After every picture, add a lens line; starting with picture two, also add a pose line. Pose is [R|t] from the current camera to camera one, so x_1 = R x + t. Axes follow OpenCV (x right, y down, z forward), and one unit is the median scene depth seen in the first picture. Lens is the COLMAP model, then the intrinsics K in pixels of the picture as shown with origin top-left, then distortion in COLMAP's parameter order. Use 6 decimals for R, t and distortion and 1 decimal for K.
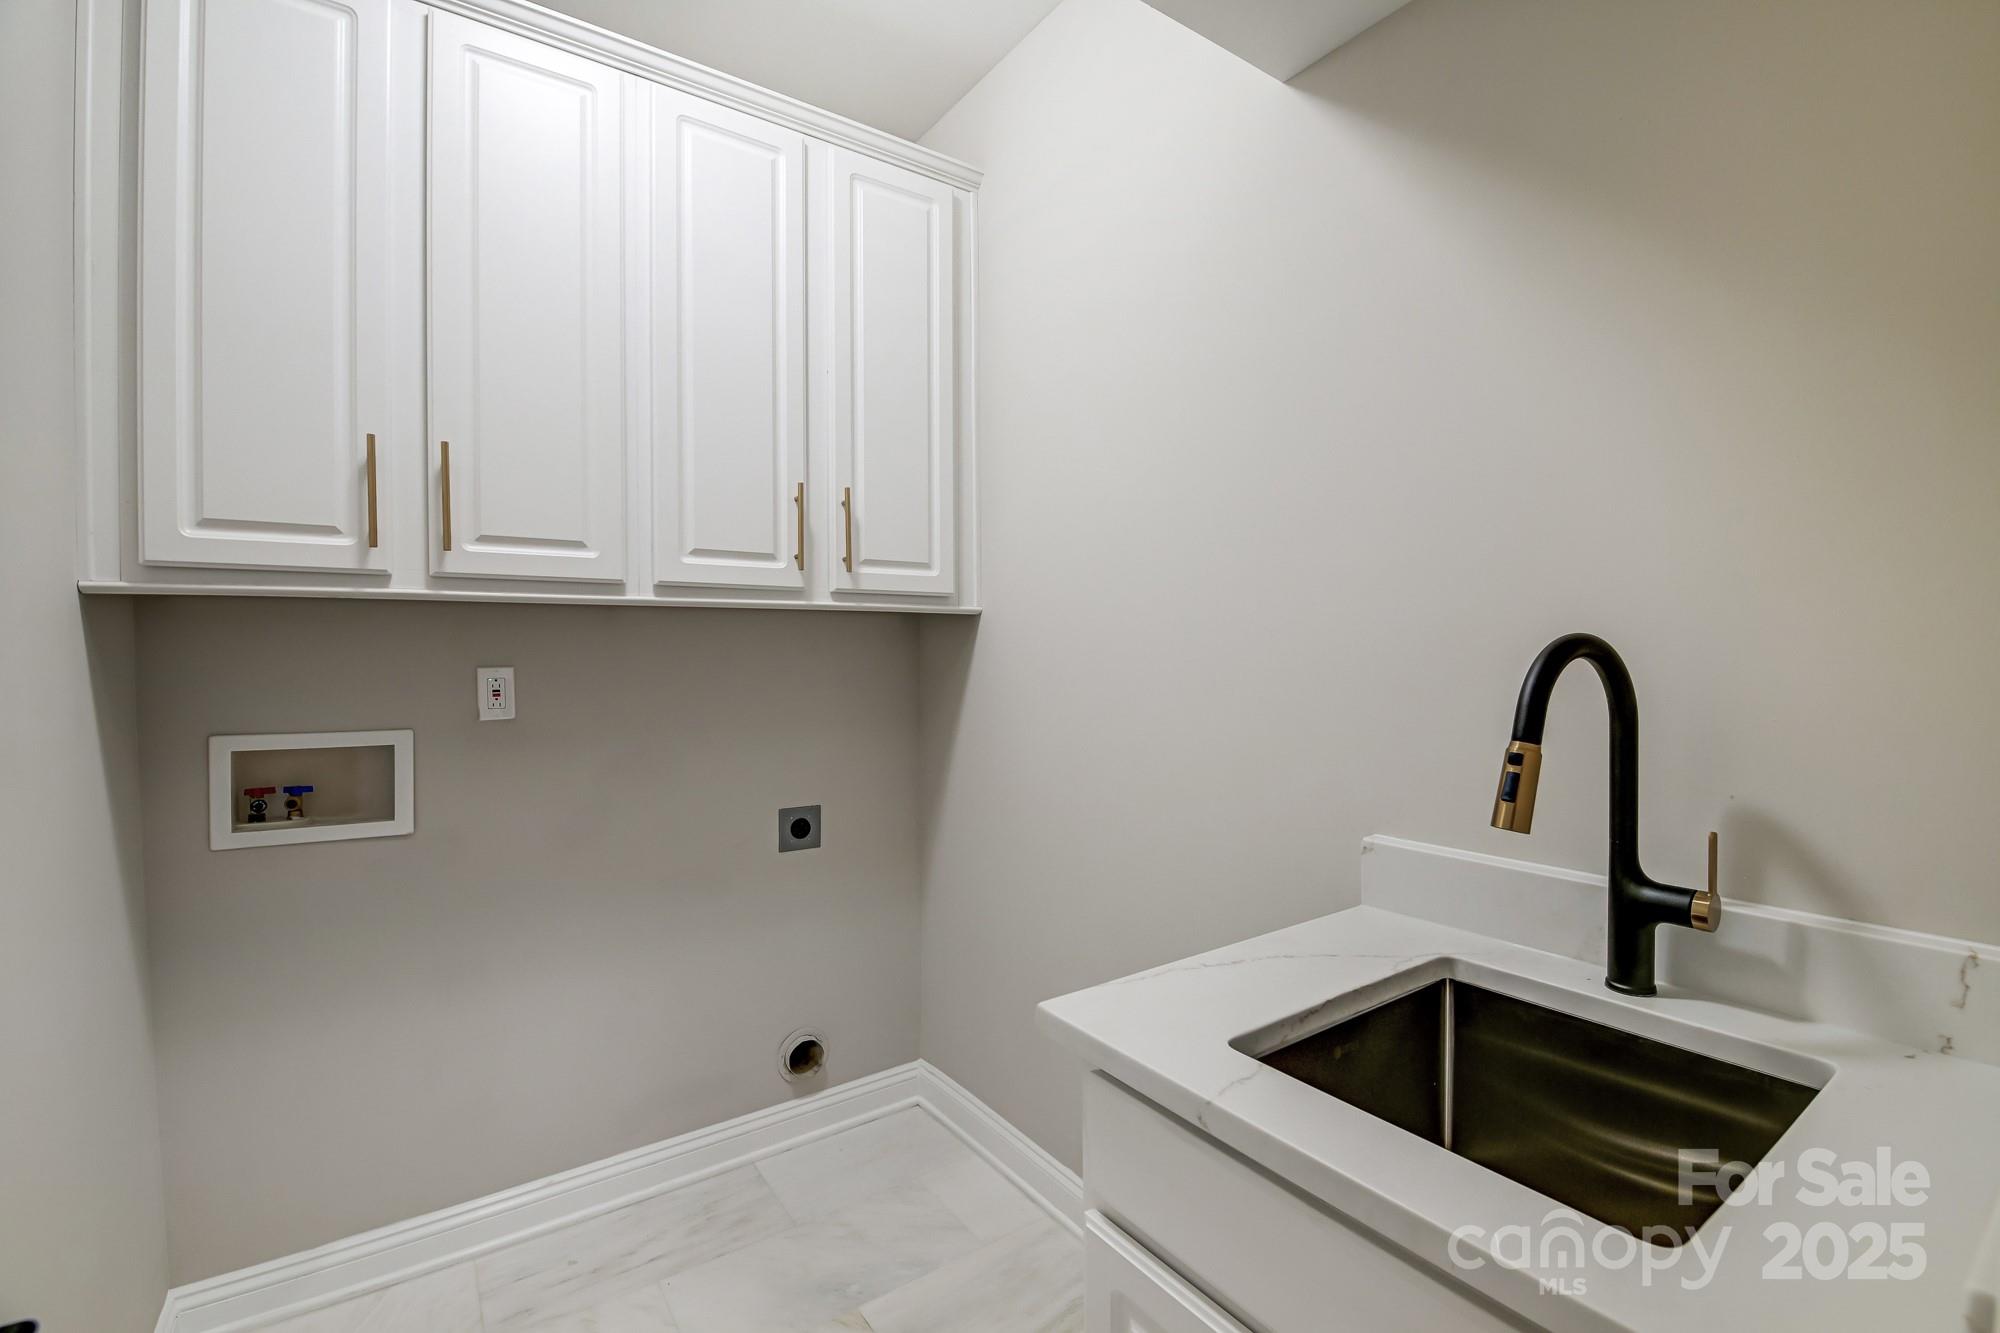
lens RADIAL K [[864.4, 0, 1000.0], [0, 864.4, 666.5], [0, 0, 1]] dist [-0.037372, 0.000055]
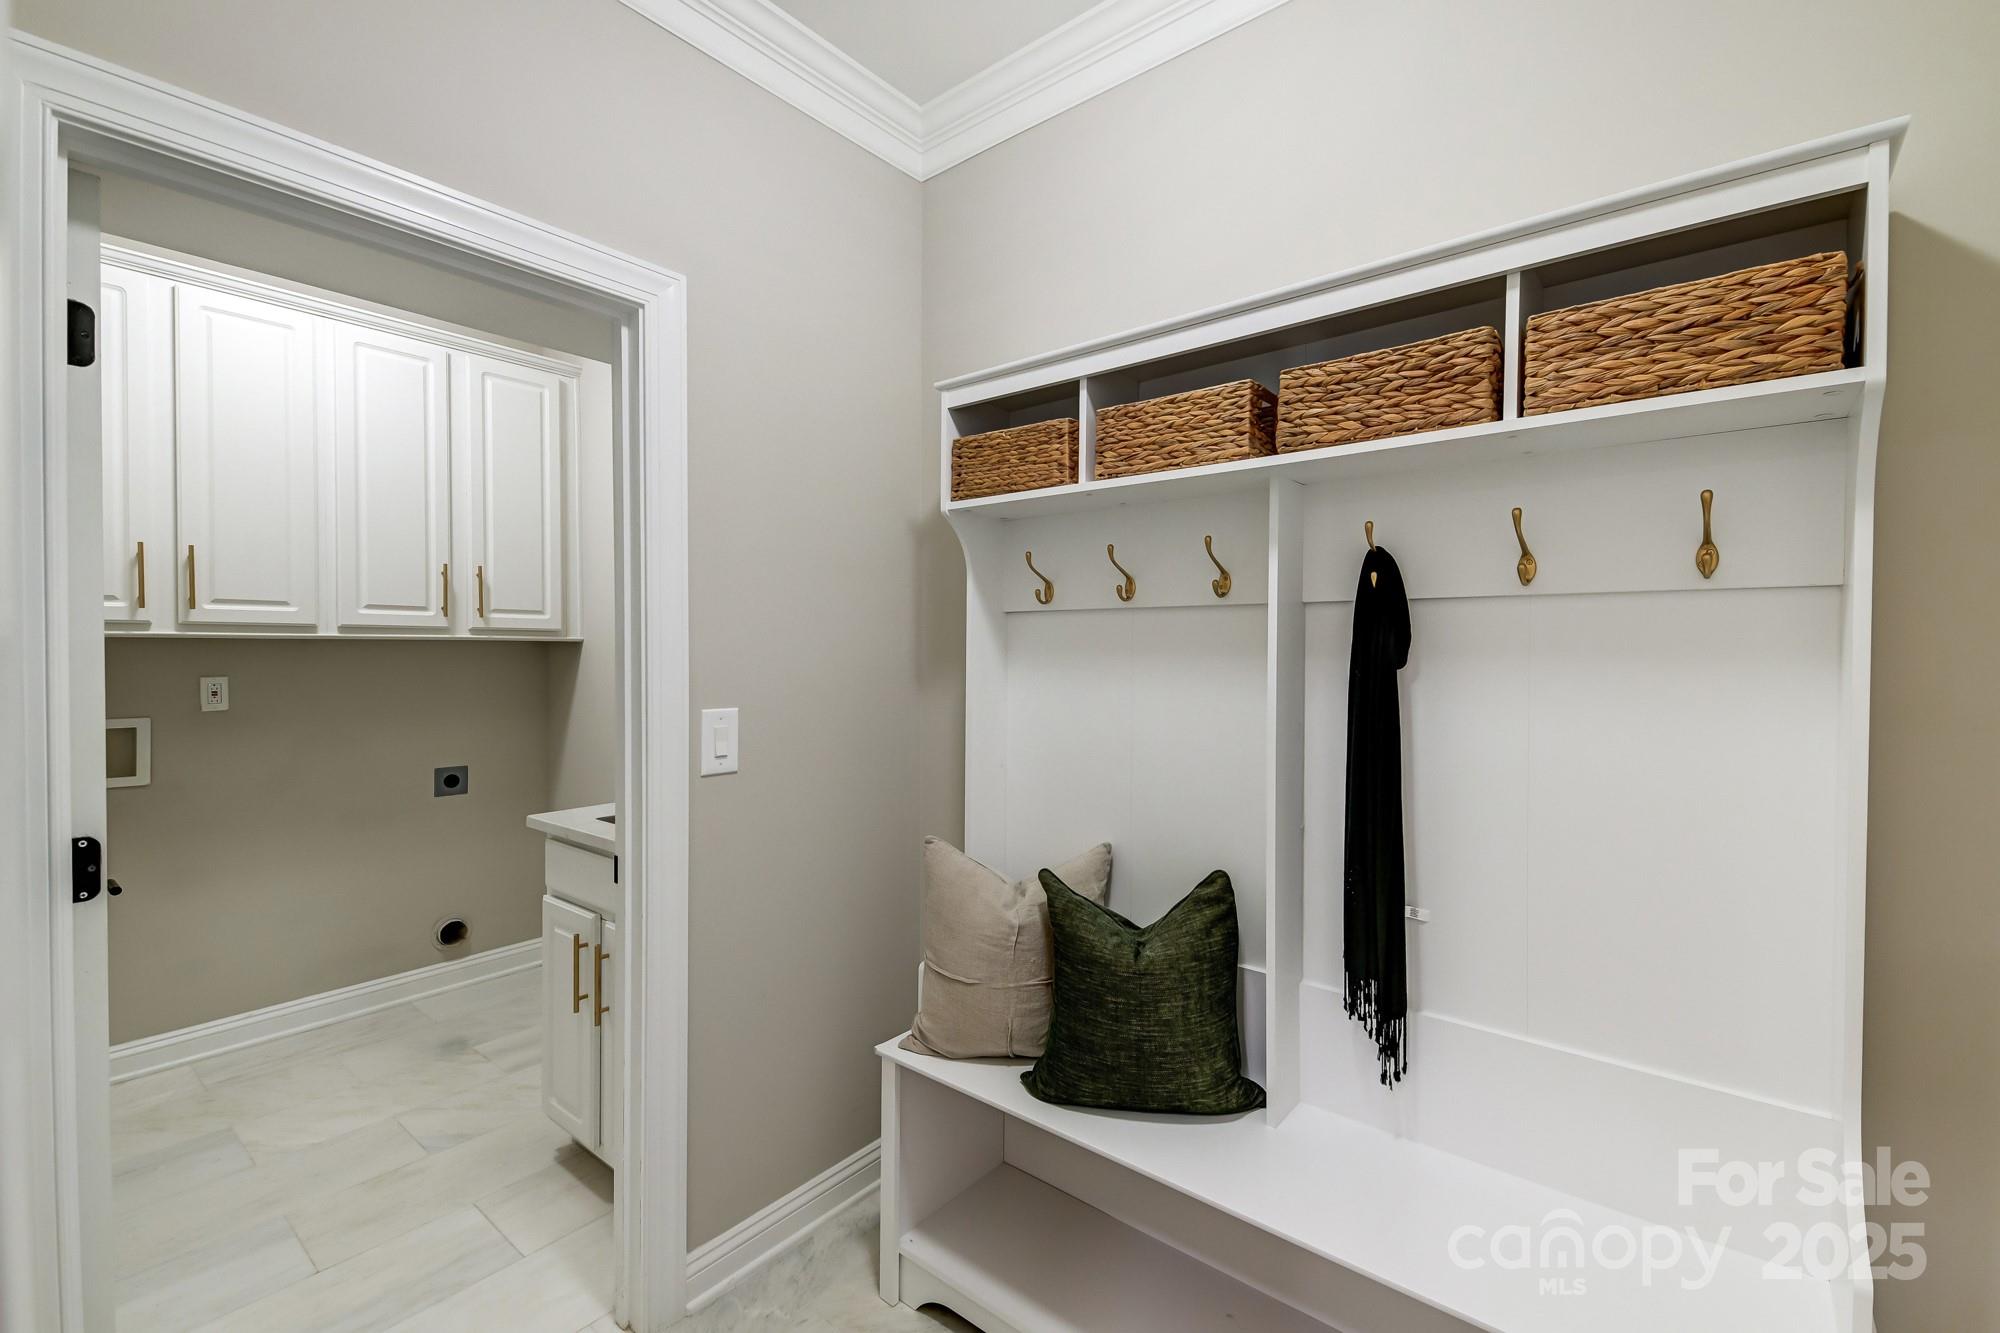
lens RADIAL K [[849.8, 0, 1025.7], [0, 849.8, 660.3], [0, 0, 1]] dist [0.001016, -0.005458]
pose [[0.954084, 0.002817, 0.299527, 0.335763], [-0.000480, 0.999969, -0.007875, -0.016638], [-0.299540, 0.007370, 0.954055, -0.863899]]
